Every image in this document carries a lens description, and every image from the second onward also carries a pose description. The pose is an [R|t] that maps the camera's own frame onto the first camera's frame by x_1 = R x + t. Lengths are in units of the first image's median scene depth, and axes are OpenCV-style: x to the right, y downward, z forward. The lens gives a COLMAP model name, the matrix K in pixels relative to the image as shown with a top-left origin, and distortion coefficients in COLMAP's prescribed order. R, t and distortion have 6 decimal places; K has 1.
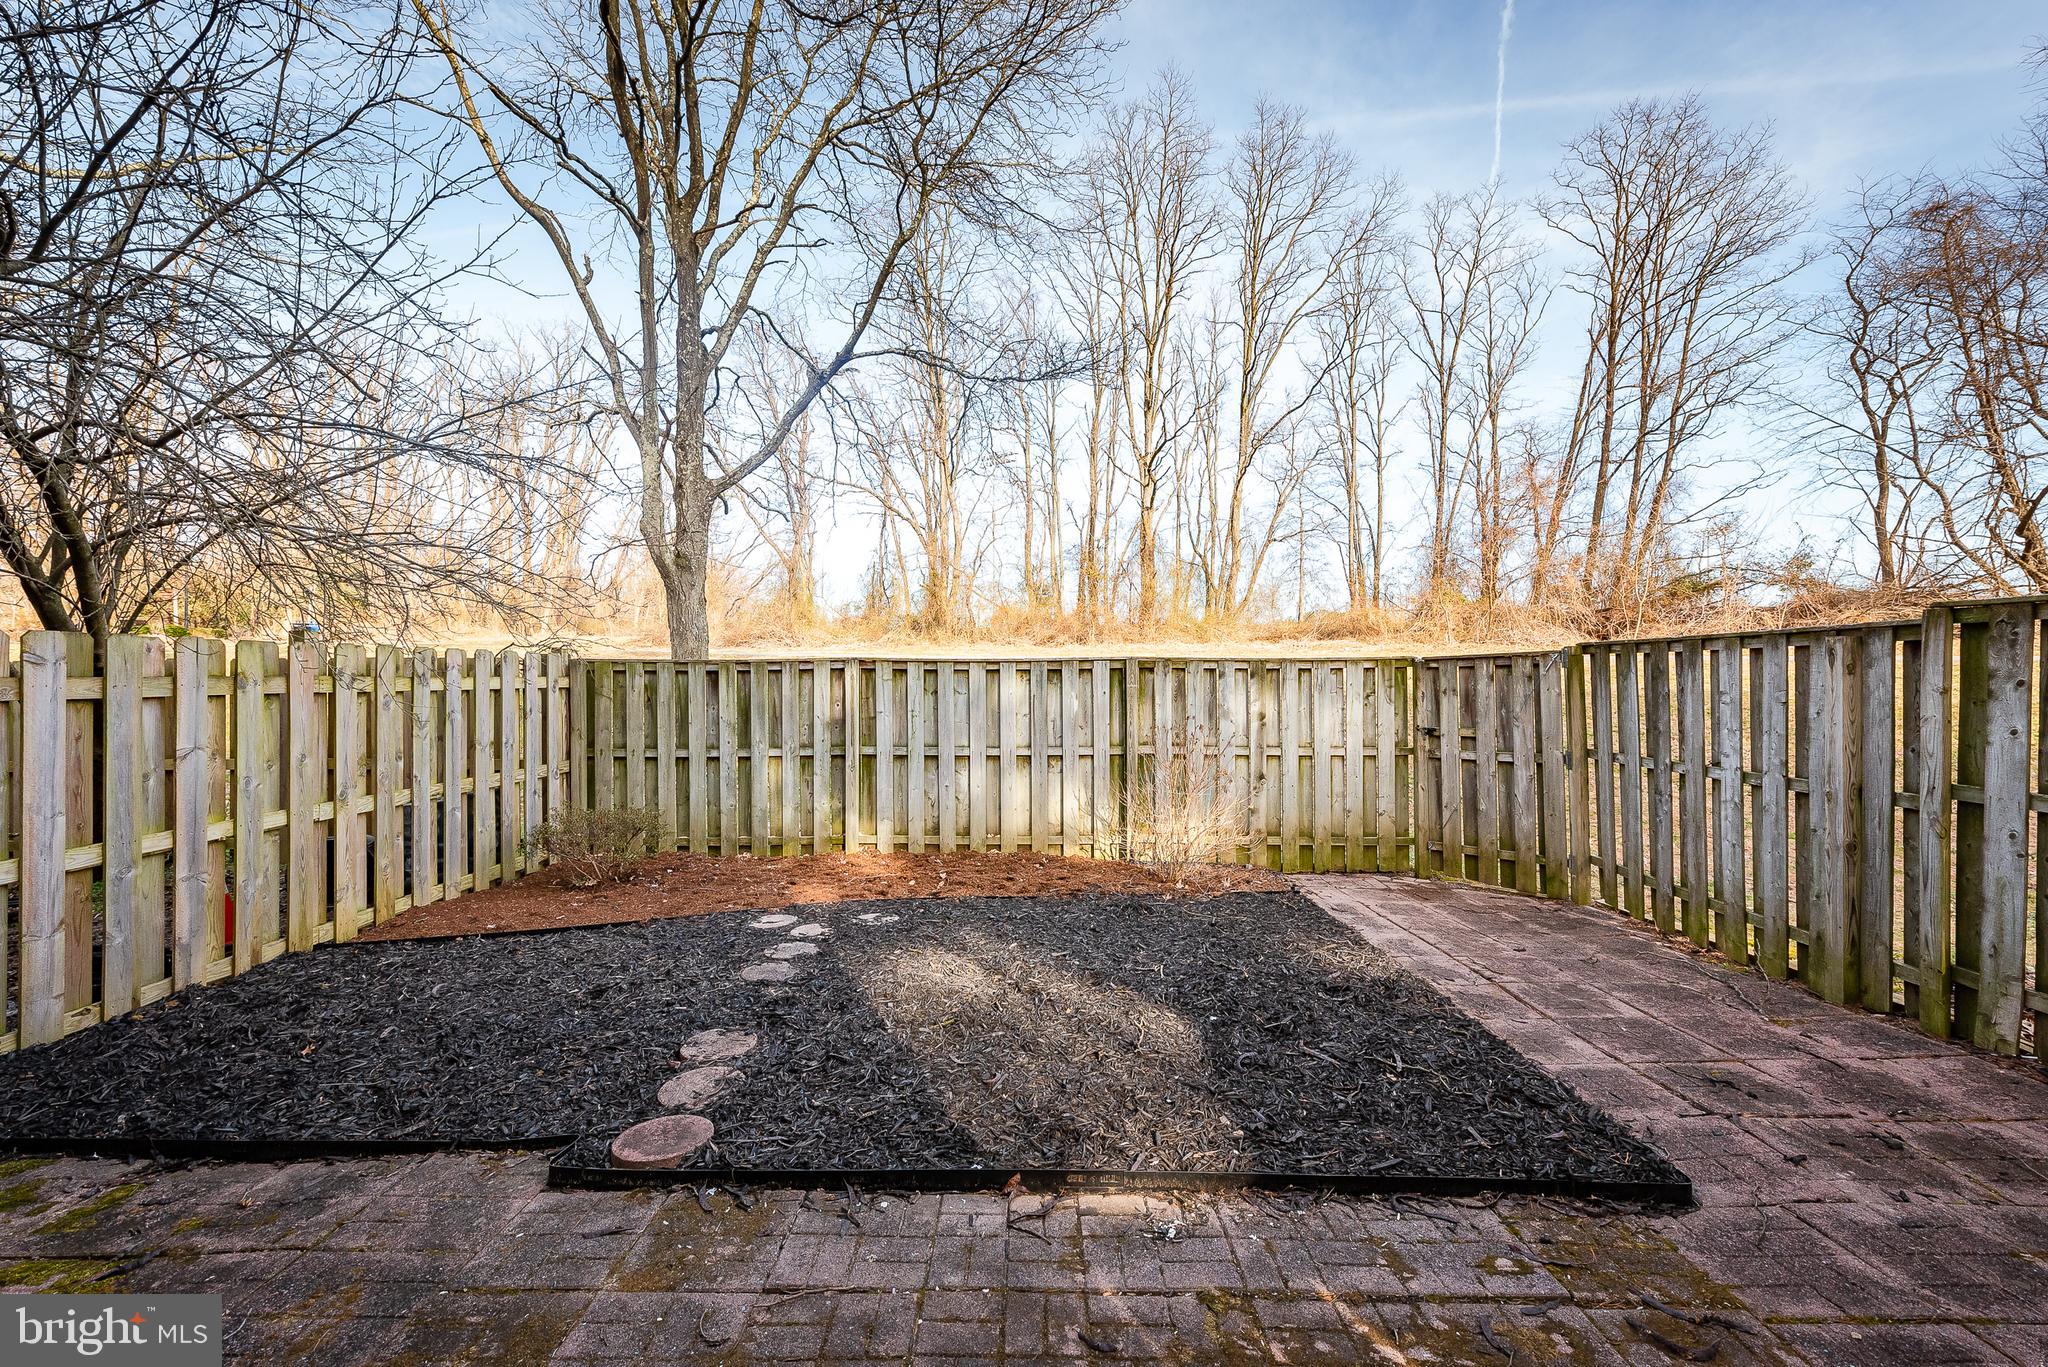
lens RADIAL K [[794.7, 0, 1032.6], [0, 794.7, 678.7], [0, 0, 1]] dist [0.020268, -0.006343]
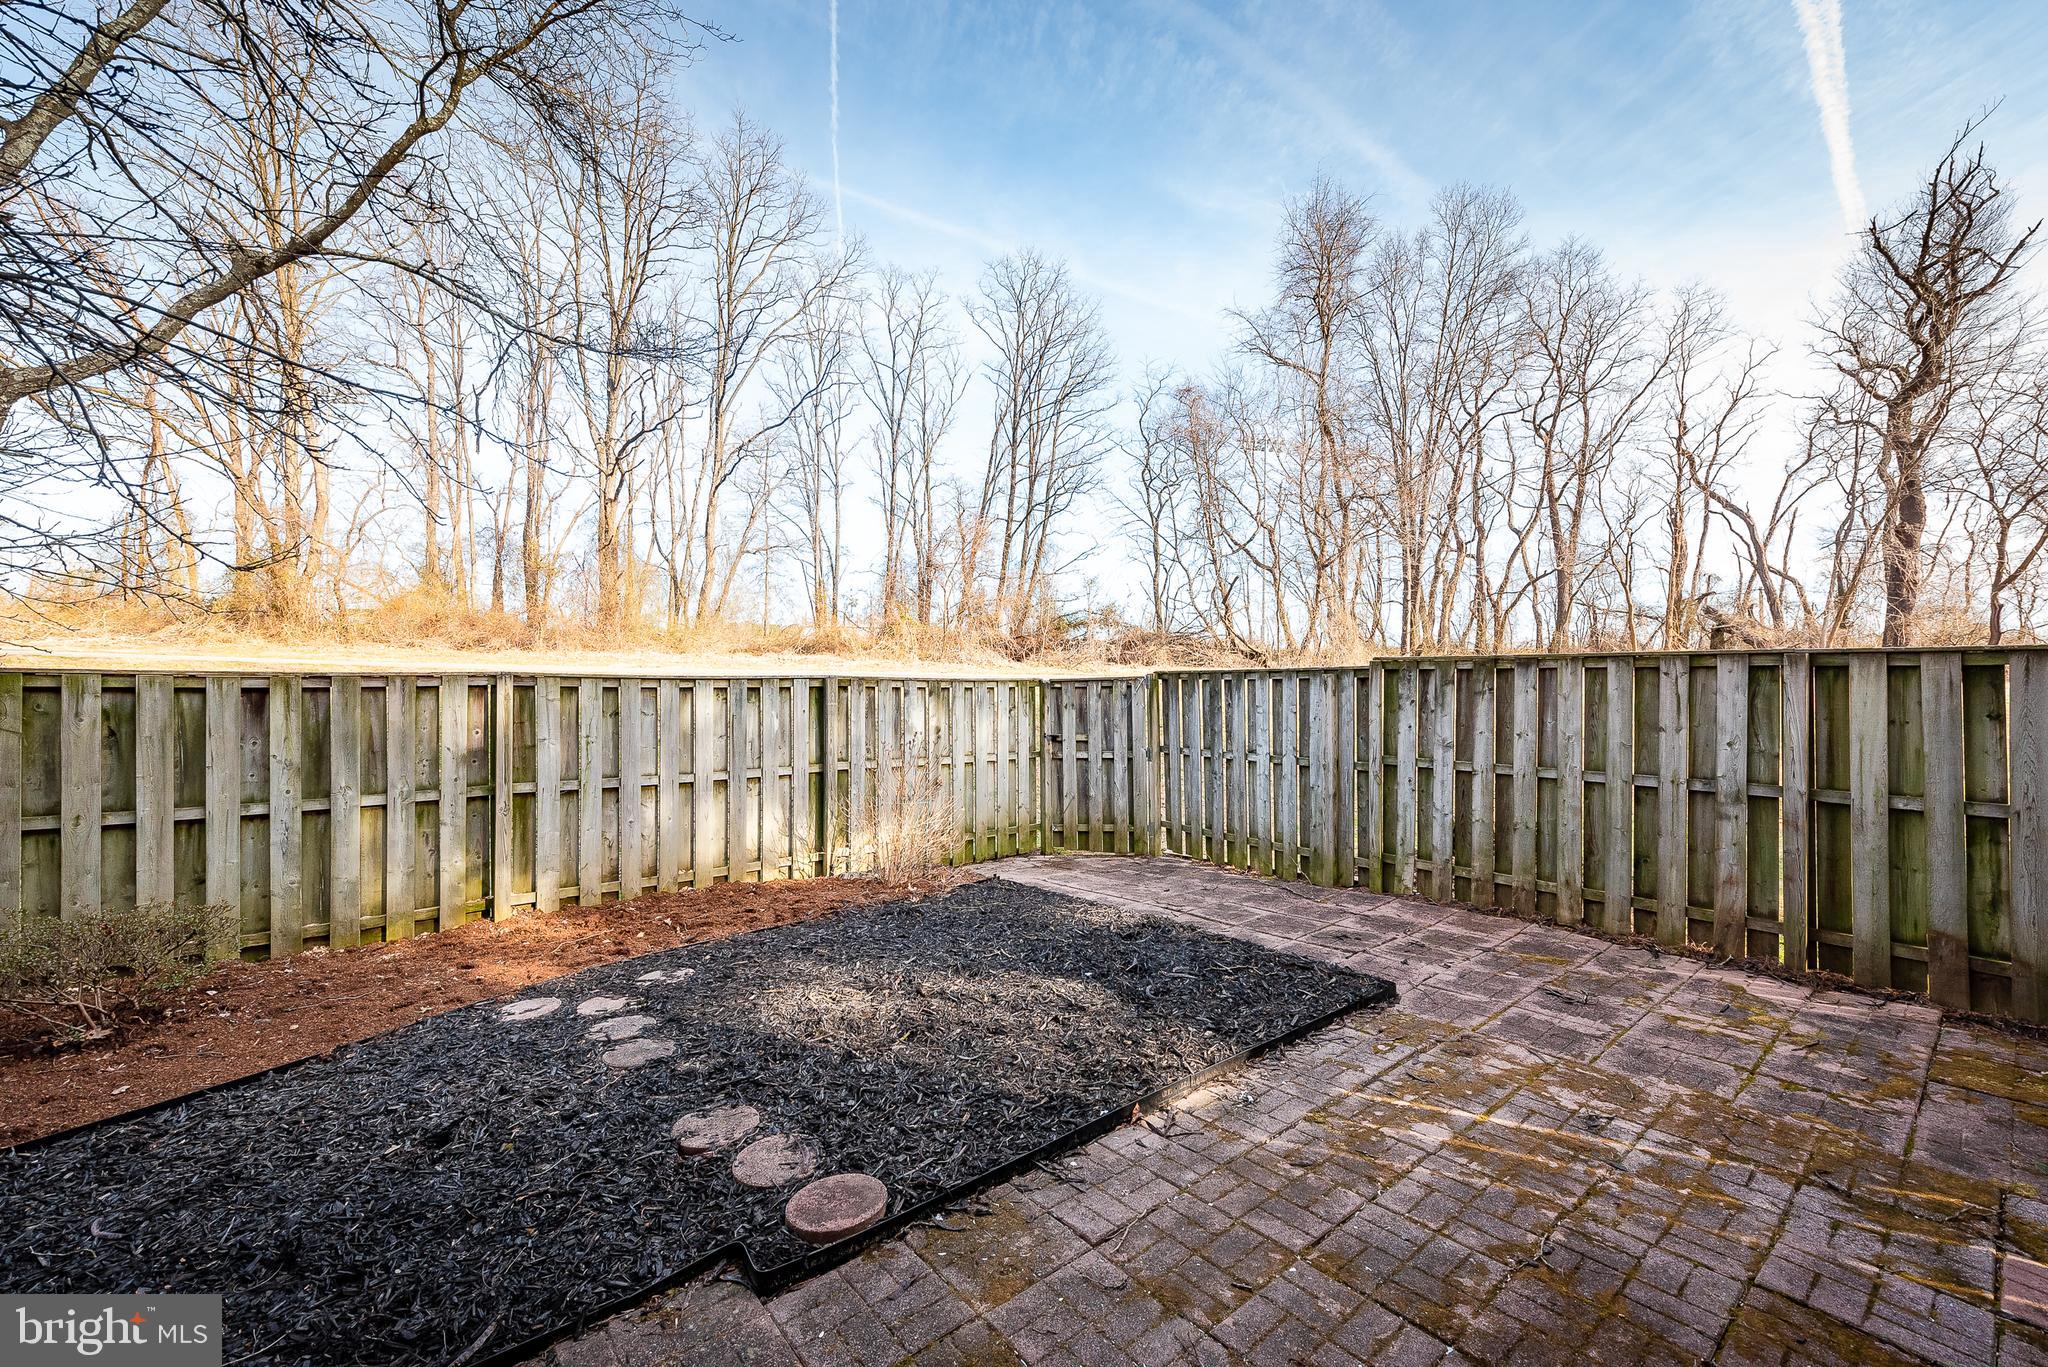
lens RADIAL K [[794.7, 0, 1032.6], [0, 794.7, 678.7], [0, 0, 1]] dist [0.020268, -0.006343]
pose [[0.769991, 0.010878, 0.637962, -0.329932], [-0.001800, 0.999888, -0.014876, -0.008836], [-0.638053, 0.010306, 0.769924, 0.048179]]
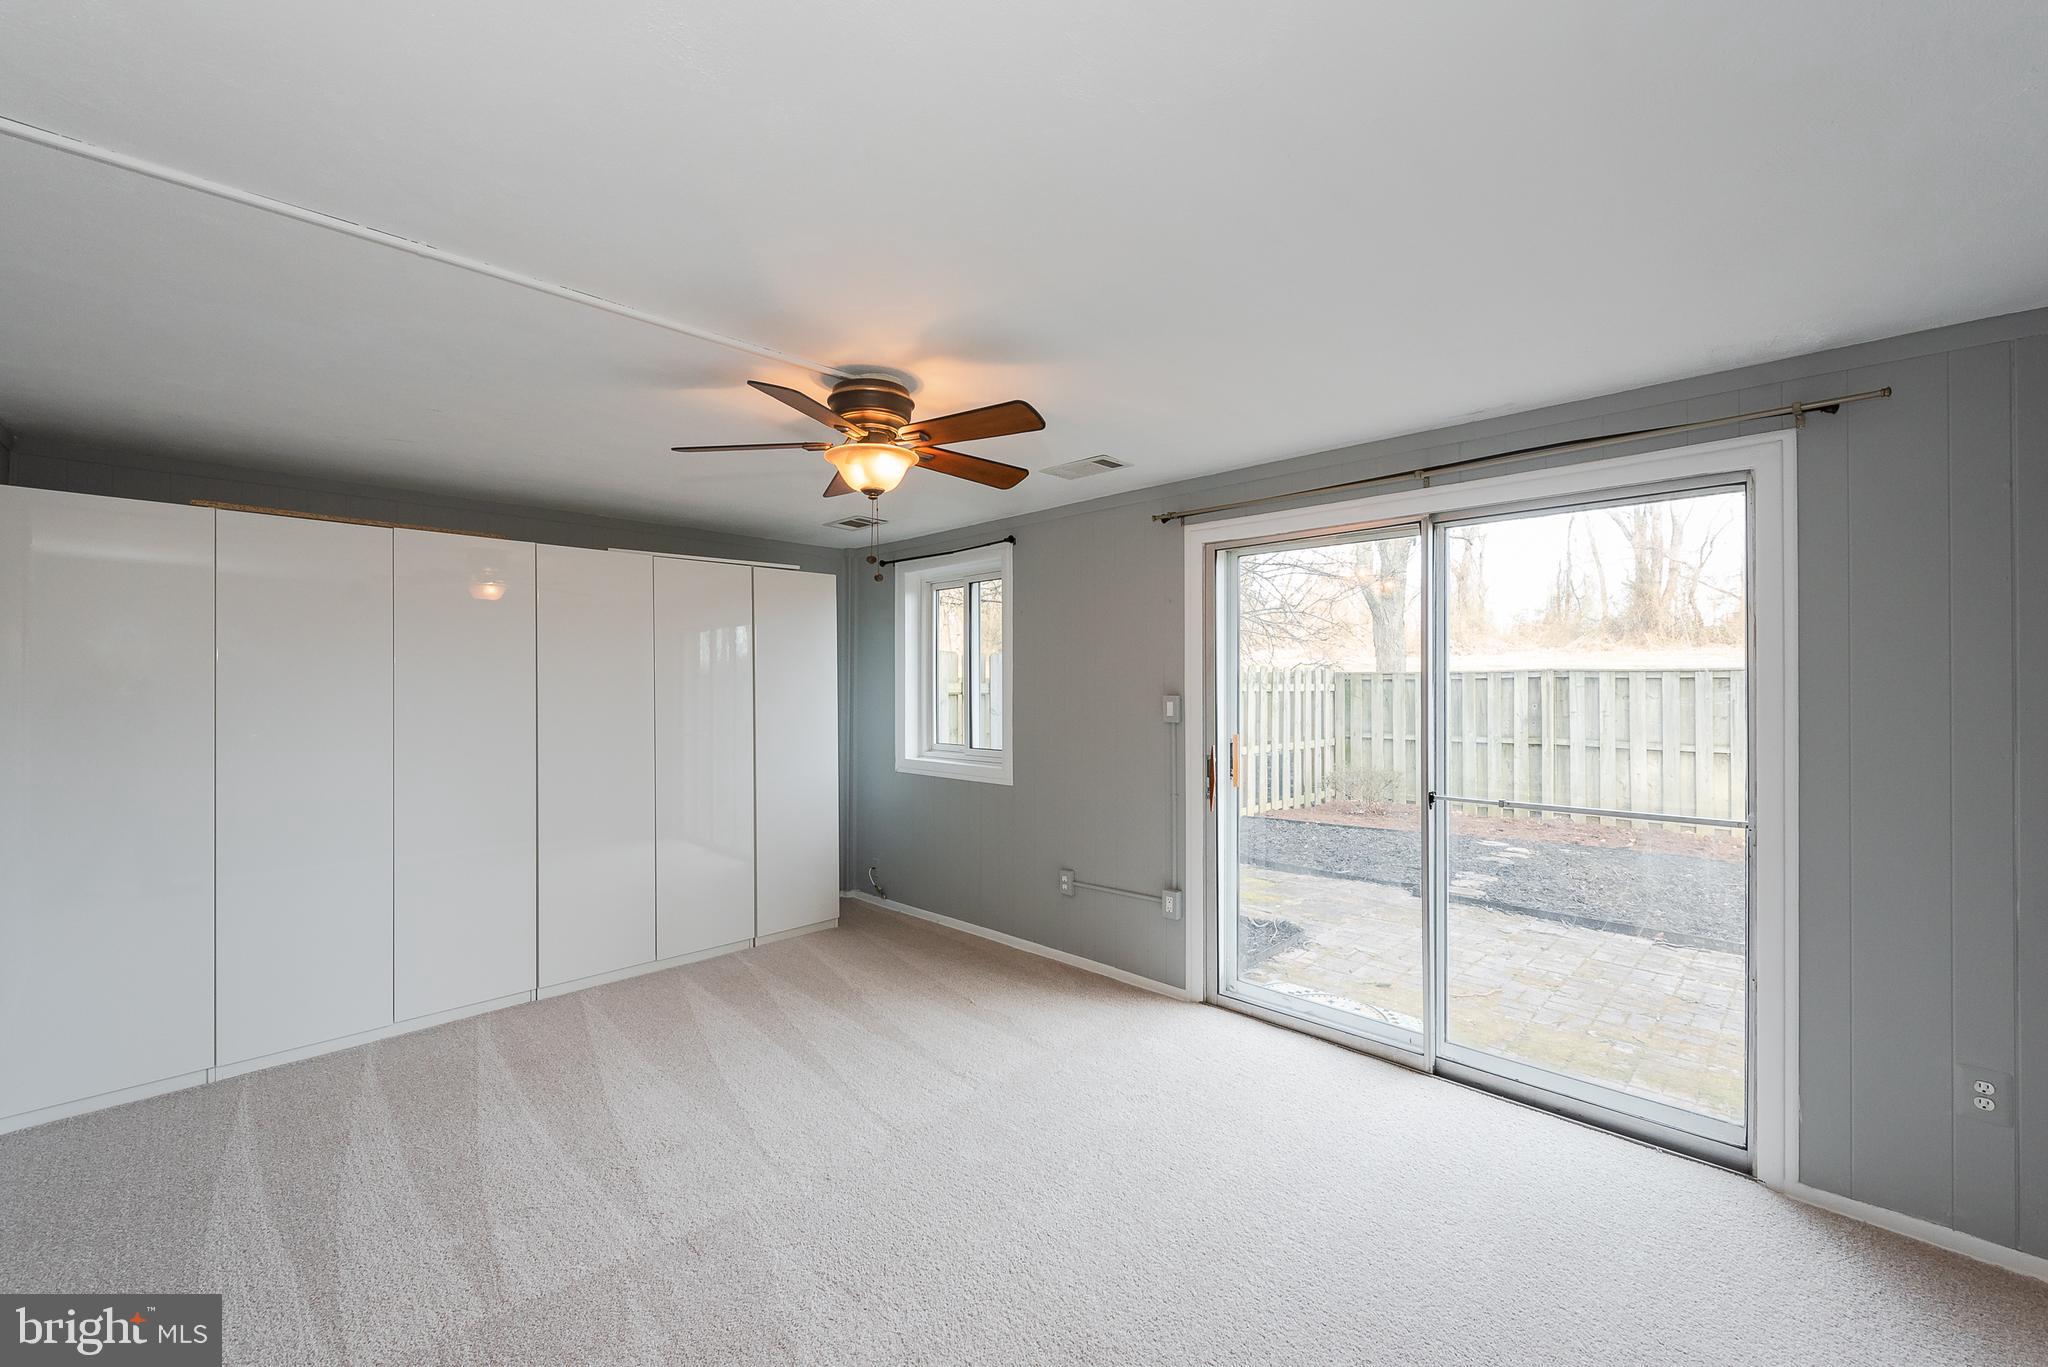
lens RADIAL K [[832.0, 0, 1024.0], [0, 832.0, 683.5], [0, 0, 1]] dist [-0.000832, -0.000461]
pose [[0.720009, -0.001281, -0.693963, 0.095999], [-0.004752, 0.999966, -0.006776, 0.010705], [0.693948, 0.008177, 0.719978, -0.552703]]
